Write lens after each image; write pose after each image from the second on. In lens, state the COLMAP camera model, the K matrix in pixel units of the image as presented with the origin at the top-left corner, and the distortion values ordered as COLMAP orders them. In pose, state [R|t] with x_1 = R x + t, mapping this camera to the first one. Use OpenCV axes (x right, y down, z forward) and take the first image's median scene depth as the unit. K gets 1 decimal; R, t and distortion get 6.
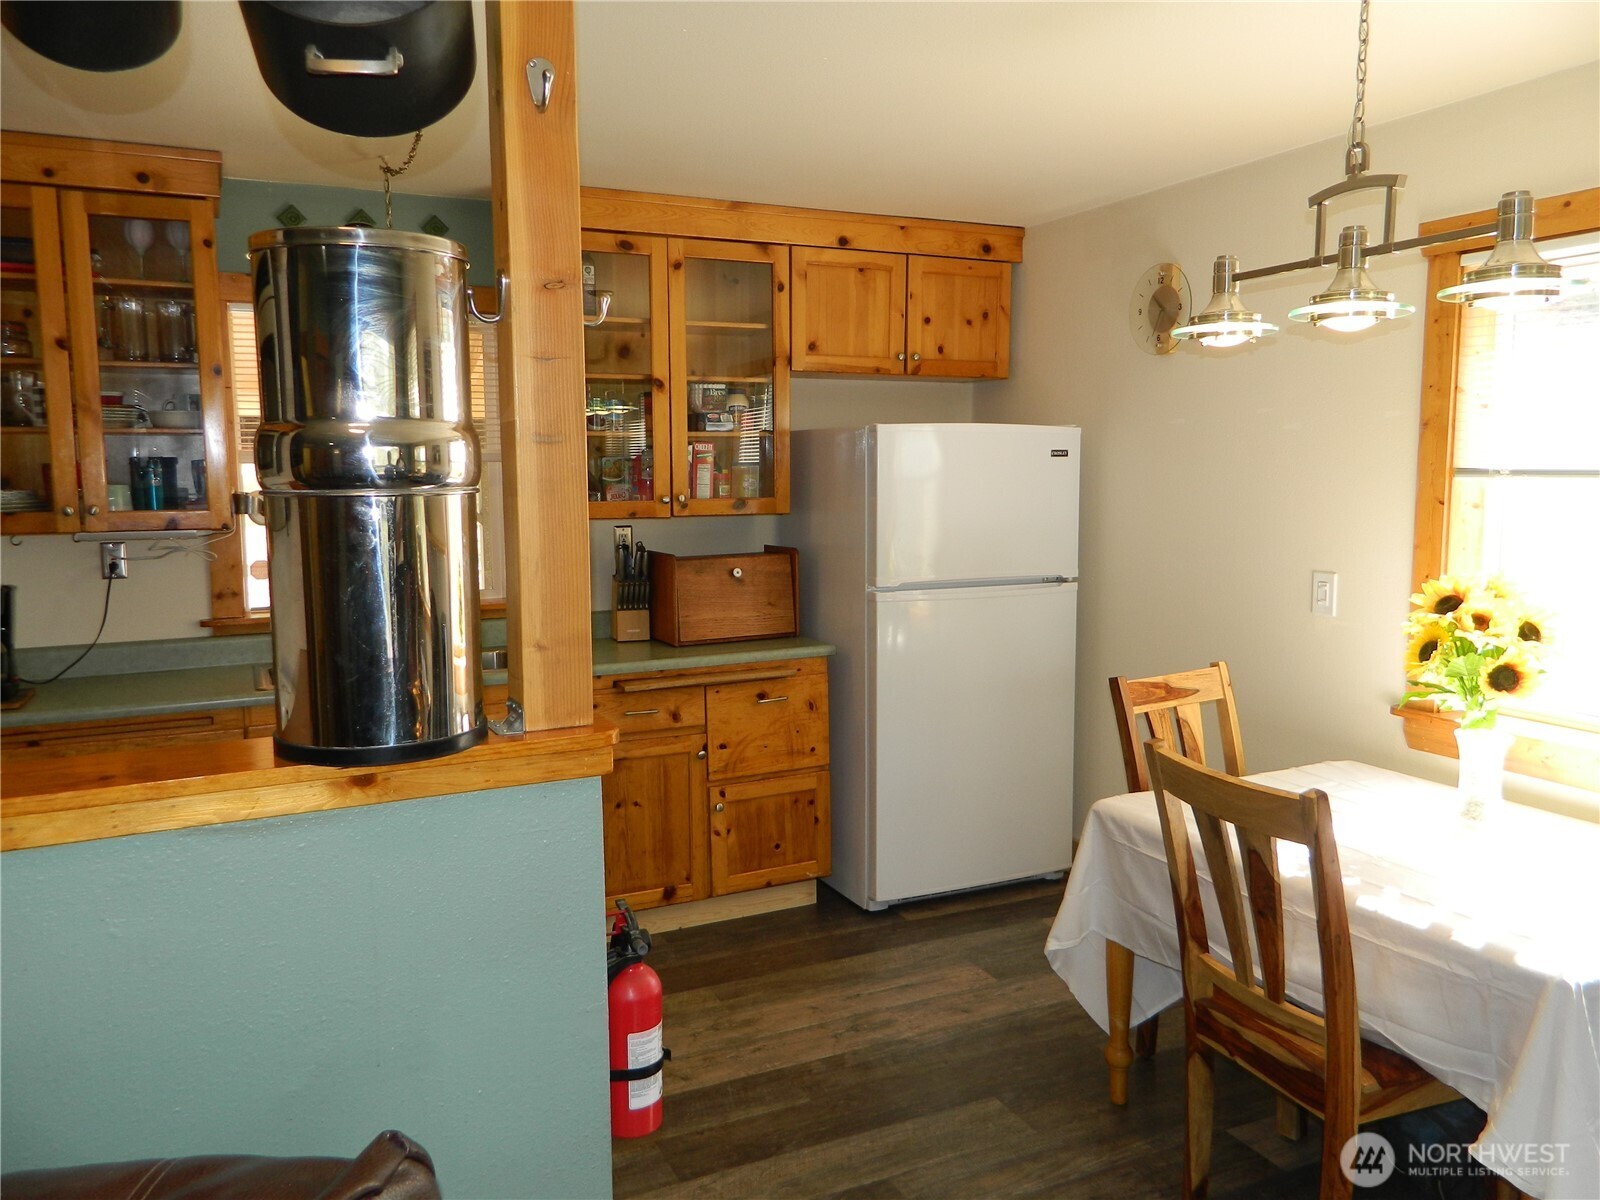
lens RADIAL K [[1192.9, 0, 802.1], [0, 1192.9, 601.1], [0, 0, 1]] dist [0.007970, 0.004694]
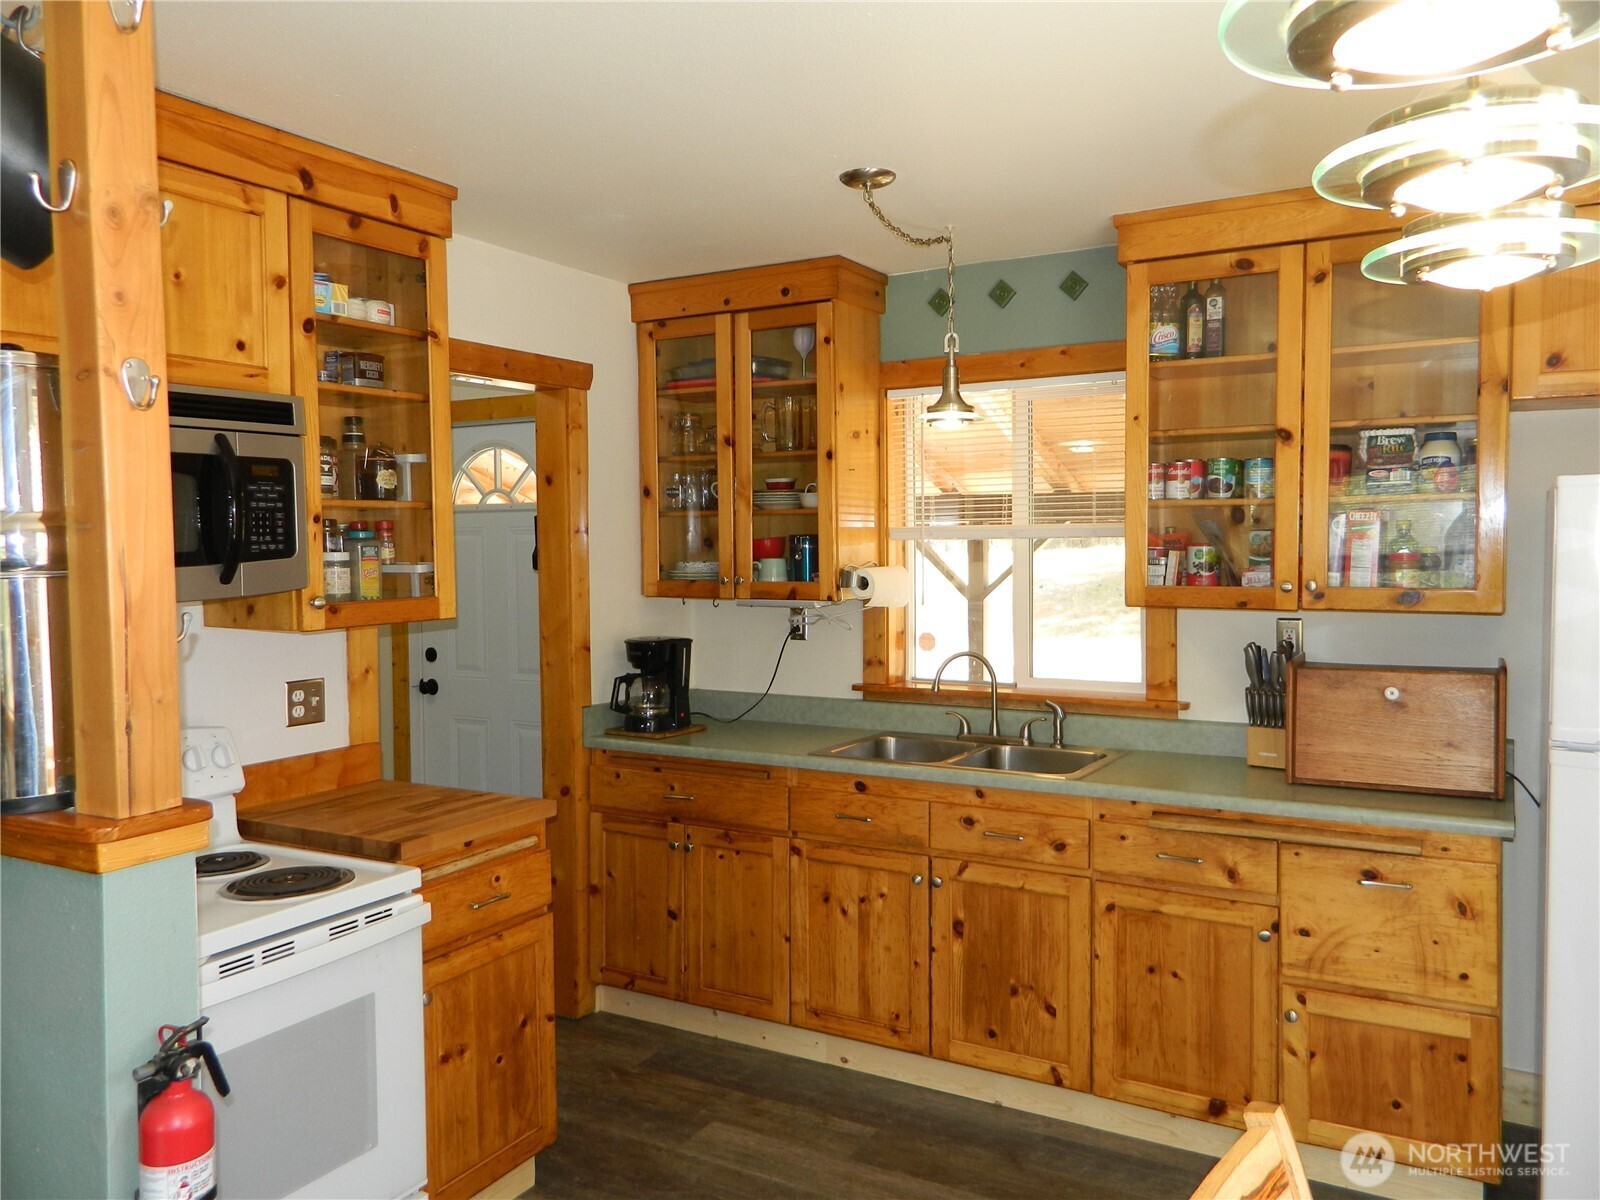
lens RADIAL K [[1192.9, 0, 798.9], [0, 1192.9, 595.1], [0, 0, 1]] dist [0.007970, 0.004694]
pose [[0.571062, 0.038444, -0.820006, 0.339112], [-0.091097, 0.995701, -0.016760, -0.039910], [0.815836, 0.084271, 0.572110, 0.323140]]
